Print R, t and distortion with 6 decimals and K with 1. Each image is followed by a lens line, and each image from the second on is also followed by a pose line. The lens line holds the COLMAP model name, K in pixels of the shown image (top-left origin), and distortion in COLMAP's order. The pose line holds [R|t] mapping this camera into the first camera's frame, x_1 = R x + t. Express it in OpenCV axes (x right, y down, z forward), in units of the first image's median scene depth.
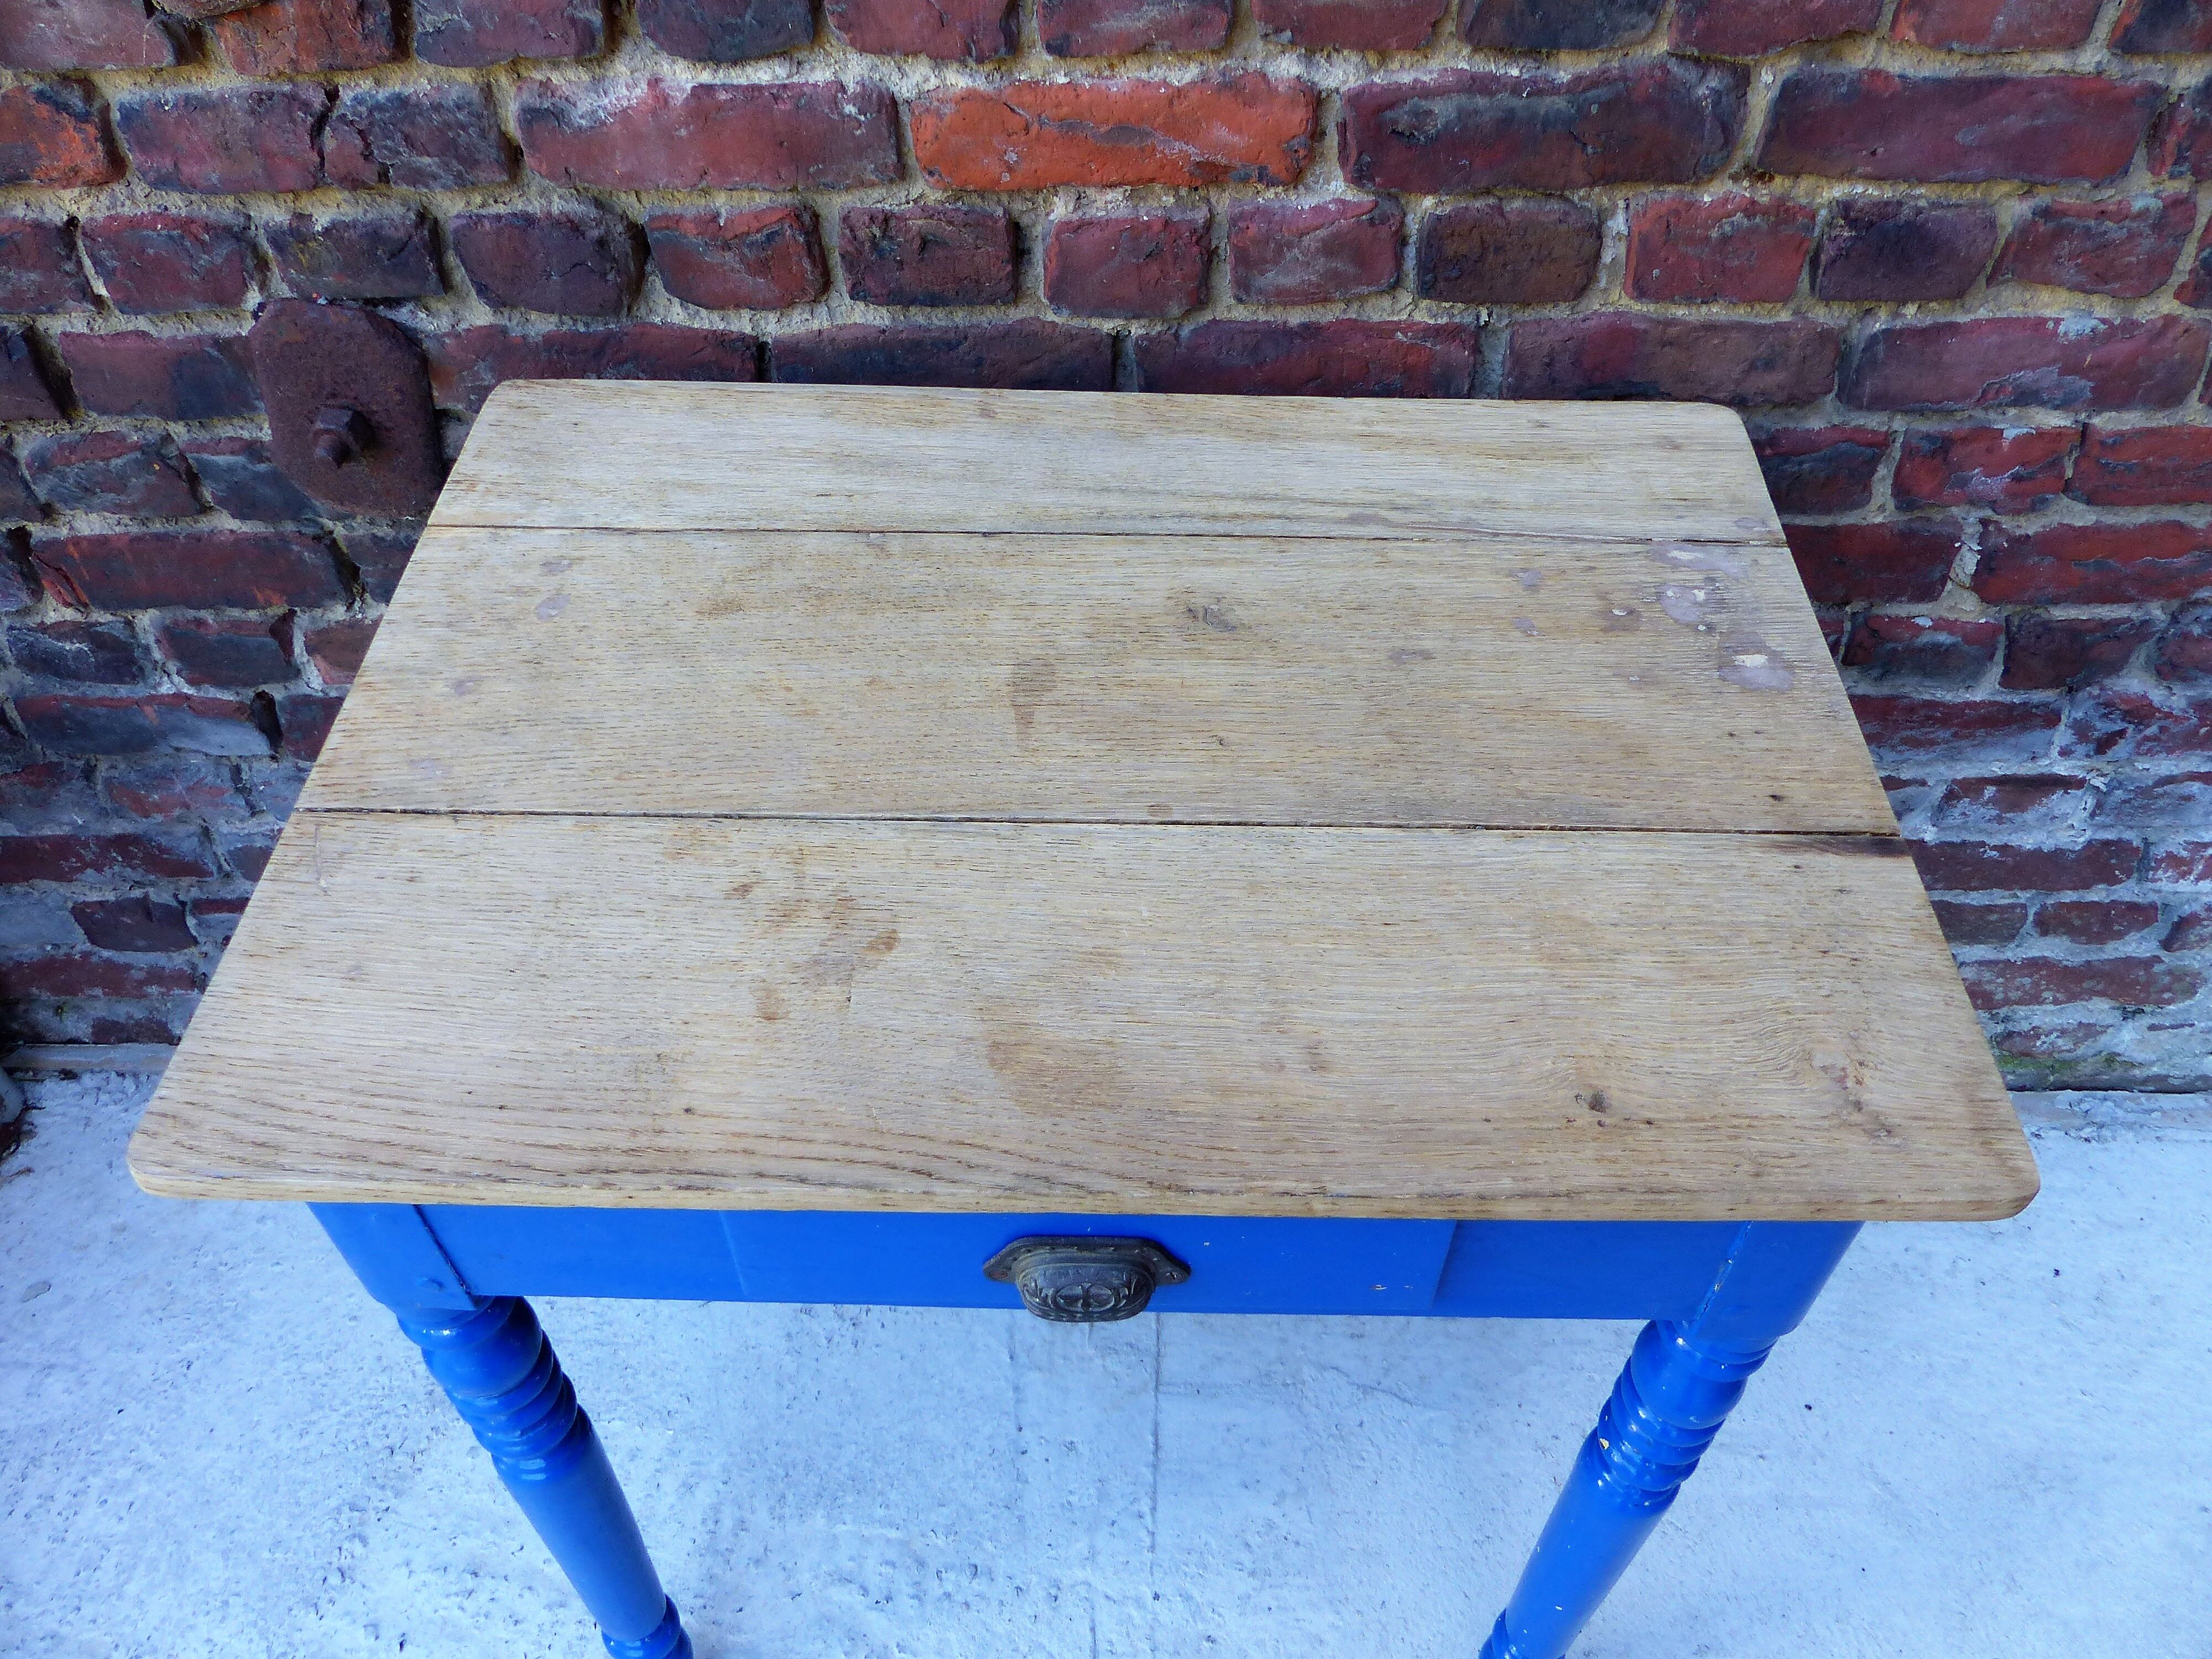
lens RADIAL K [[1694.5, 0, 1109.5], [0, 1694.5, 842.6], [0, 0, 1]] dist [-0.026144, 0.024255]
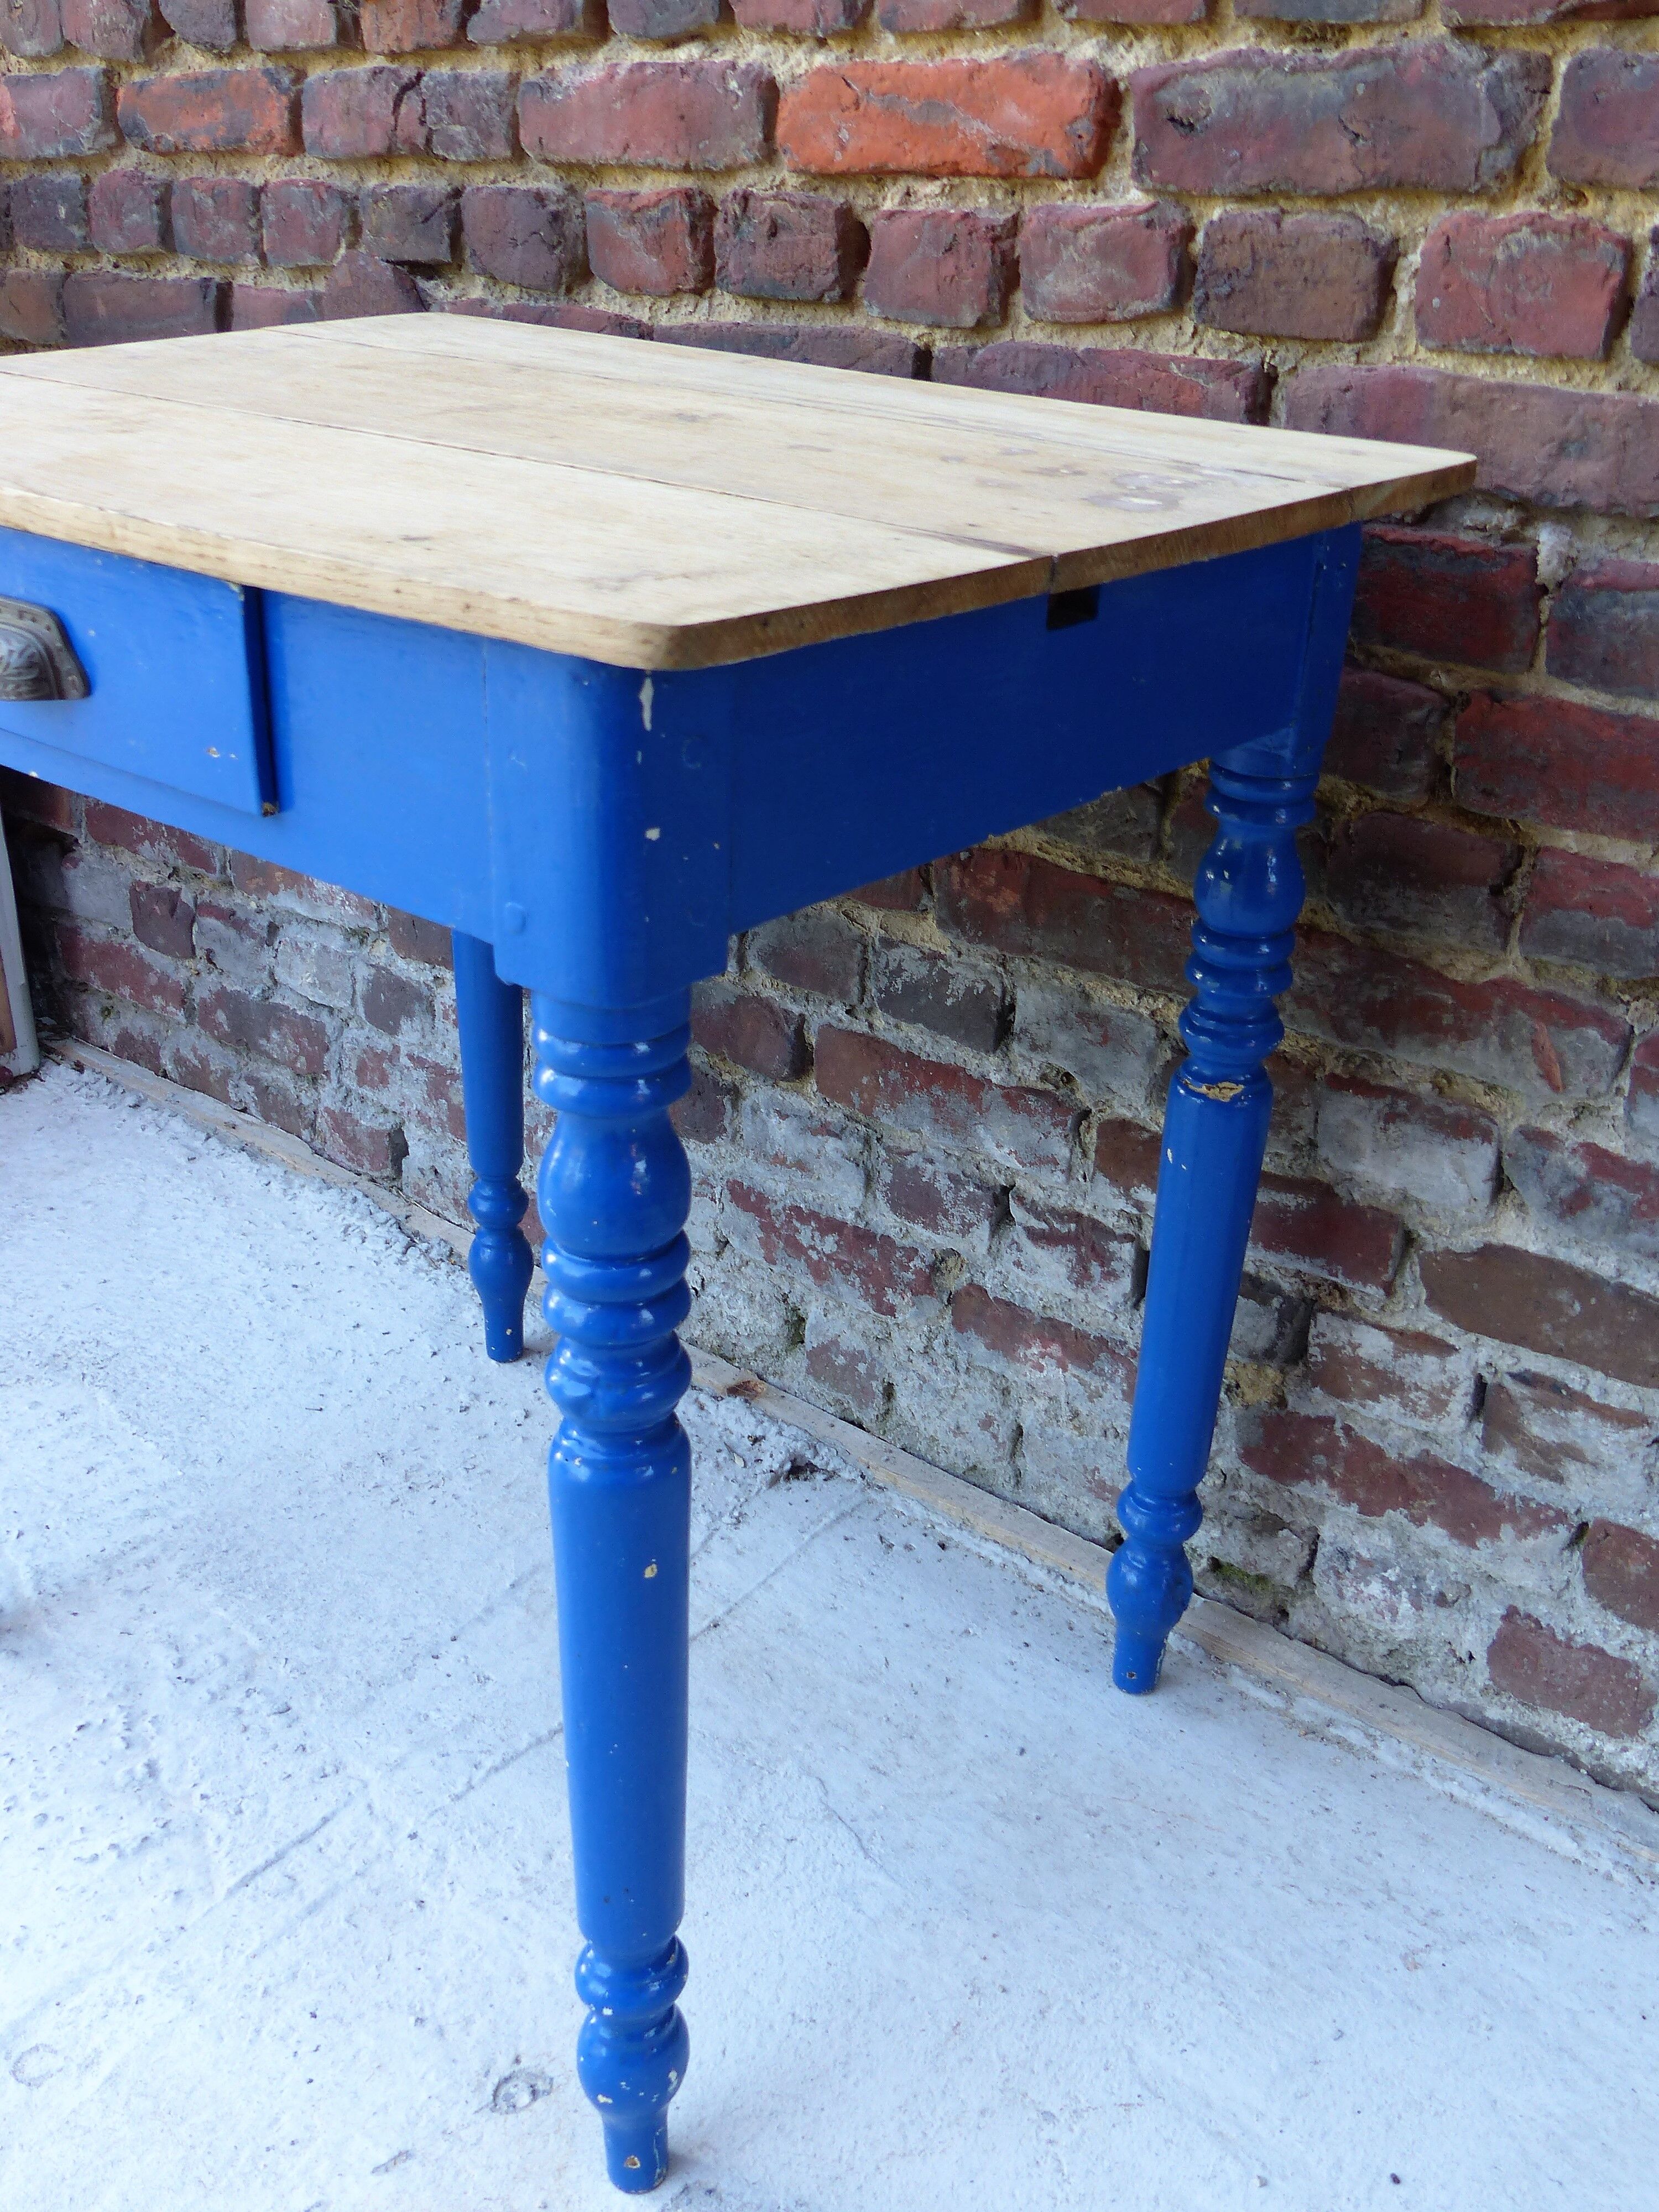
lens RADIAL K [[2106.7, 0, 844.5], [0, 2106.7, 1086.9], [0, 0, 1]] dist [-0.034716, 0.000000]
pose [[0.789543, 0.279978, -0.546109, 0.723183], [-0.463875, 0.854882, -0.232373, 0.347115], [0.401799, 0.436795, 0.804840, 0.210728]]
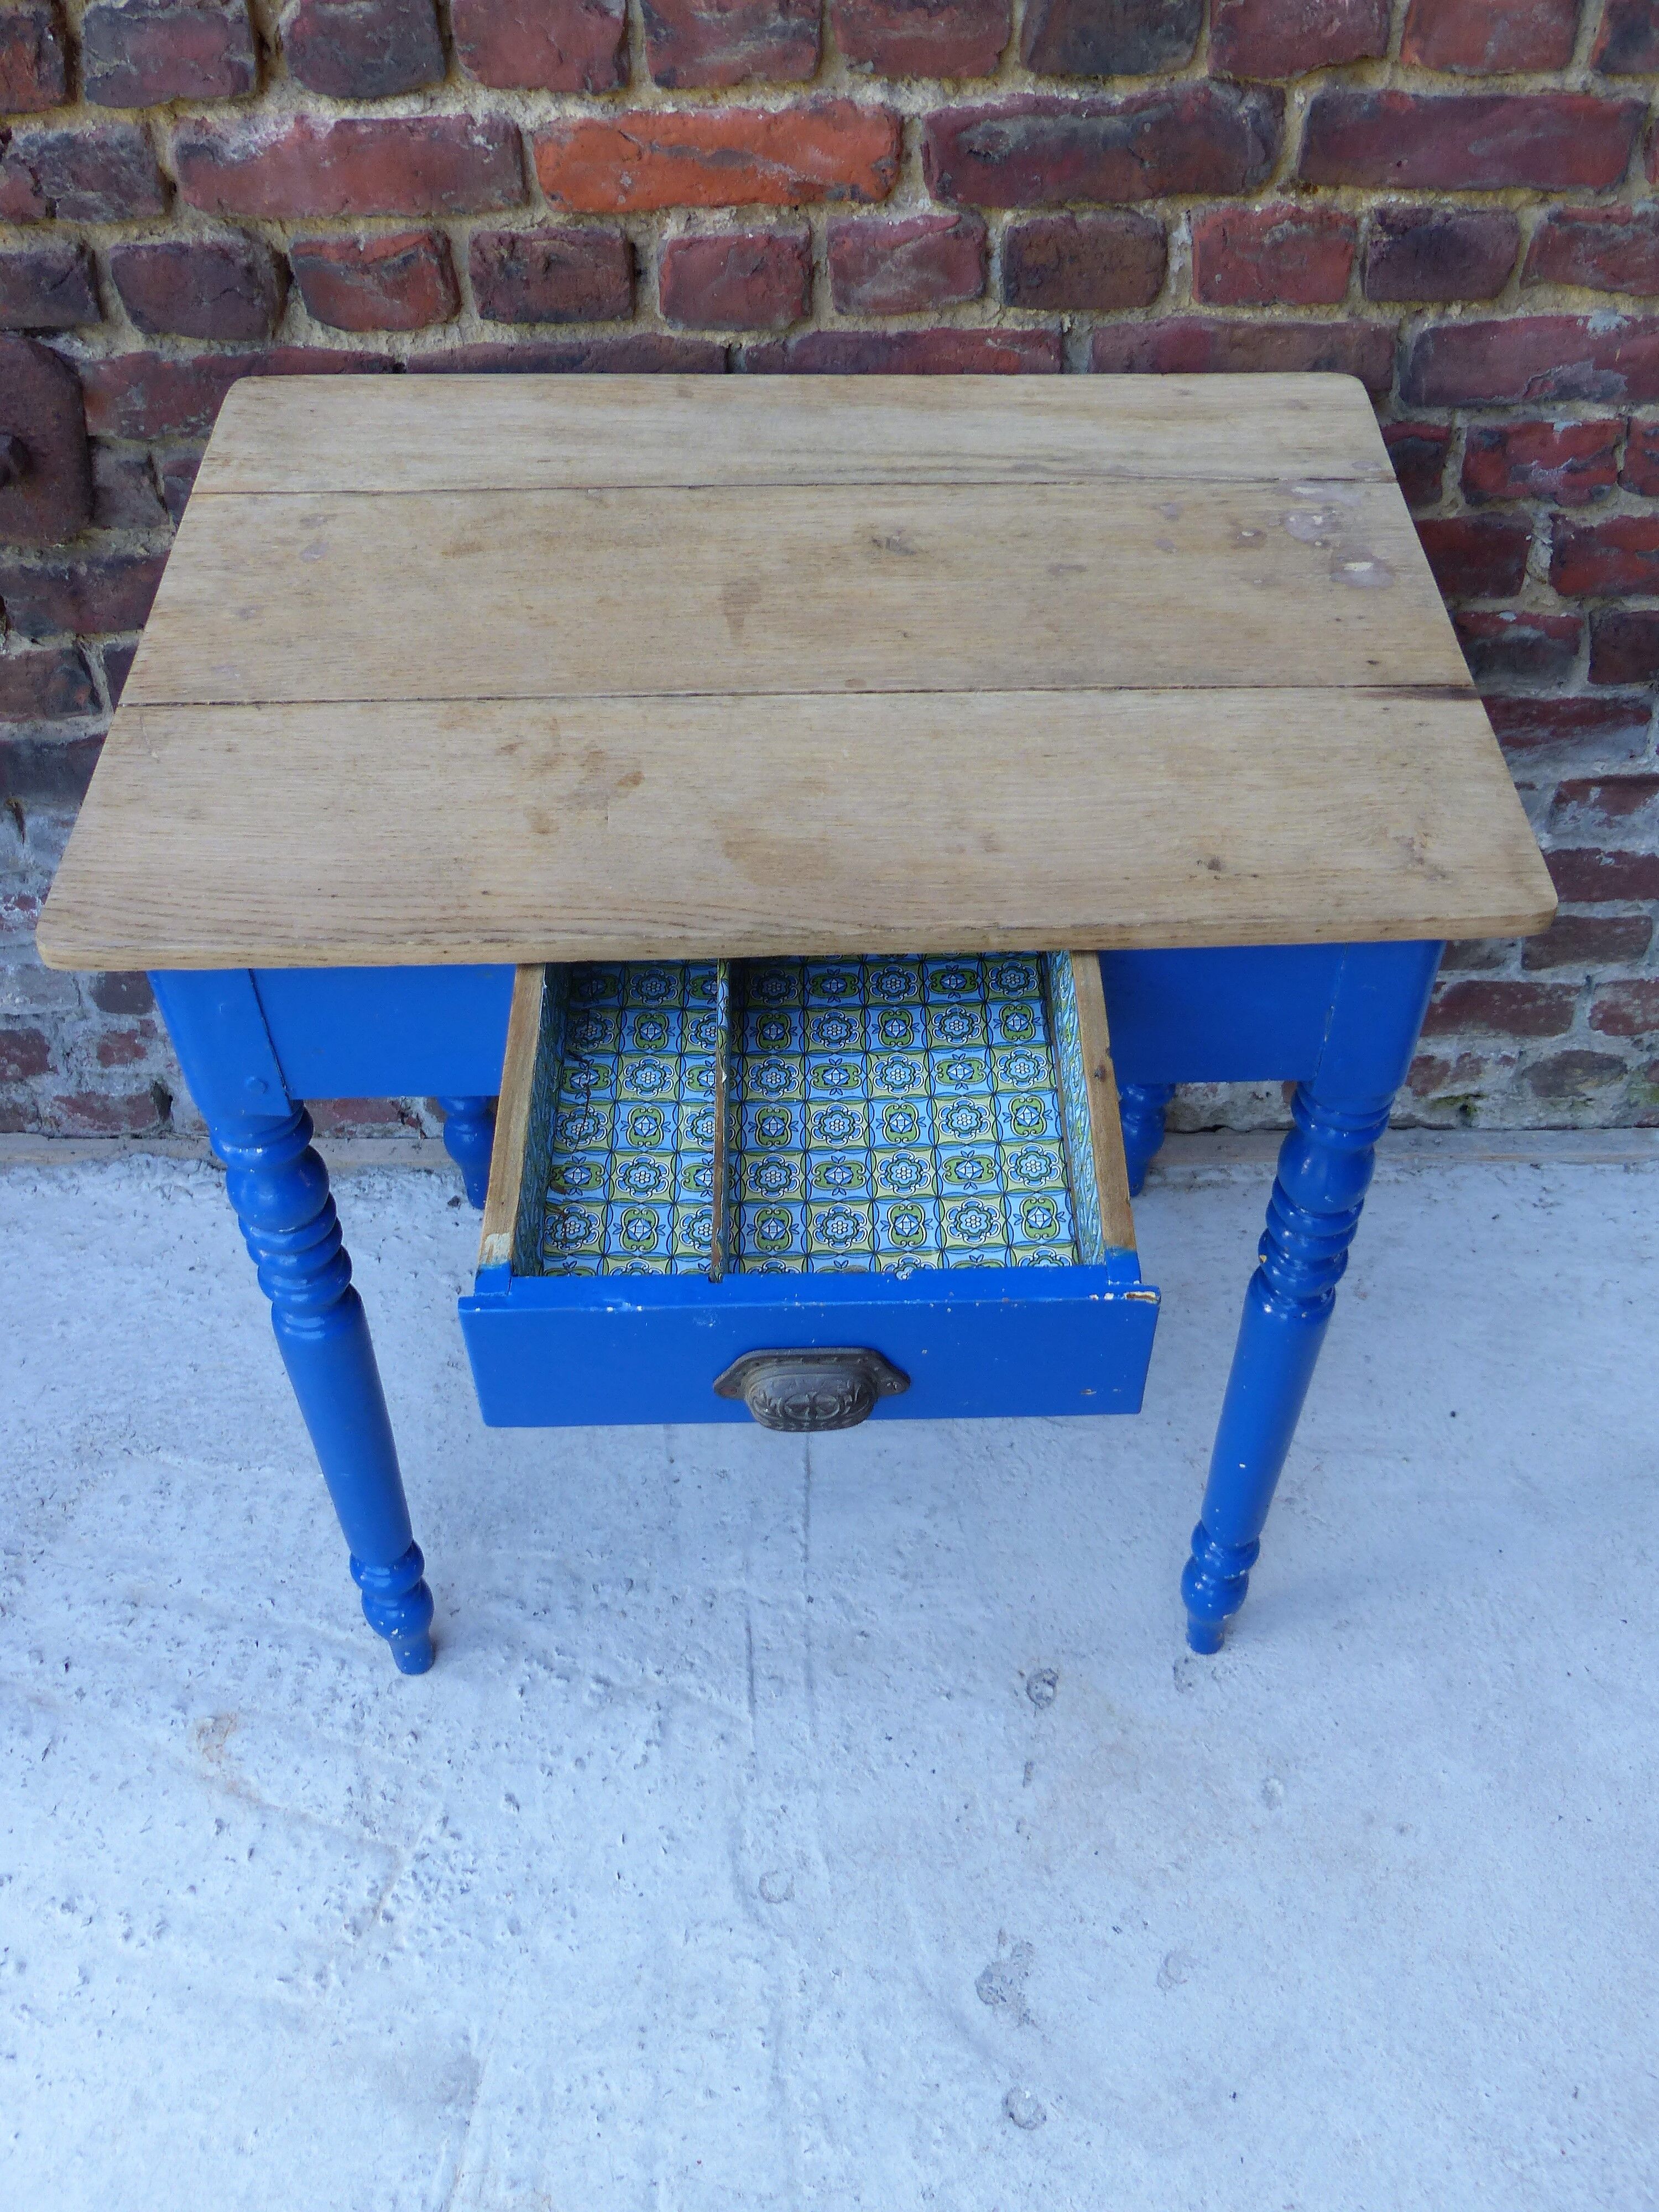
lens RADIAL K [[2106.7, 0, 846.0], [0, 2106.7, 1087.8], [0, 0, 1]] dist [-0.034716, 0.000000]
pose [[0.999073, -0.029746, 0.031129, 0.022658], [0.030266, 0.999408, -0.016378, 0.193216], [-0.030623, 0.017305, 0.999381, -0.326558]]
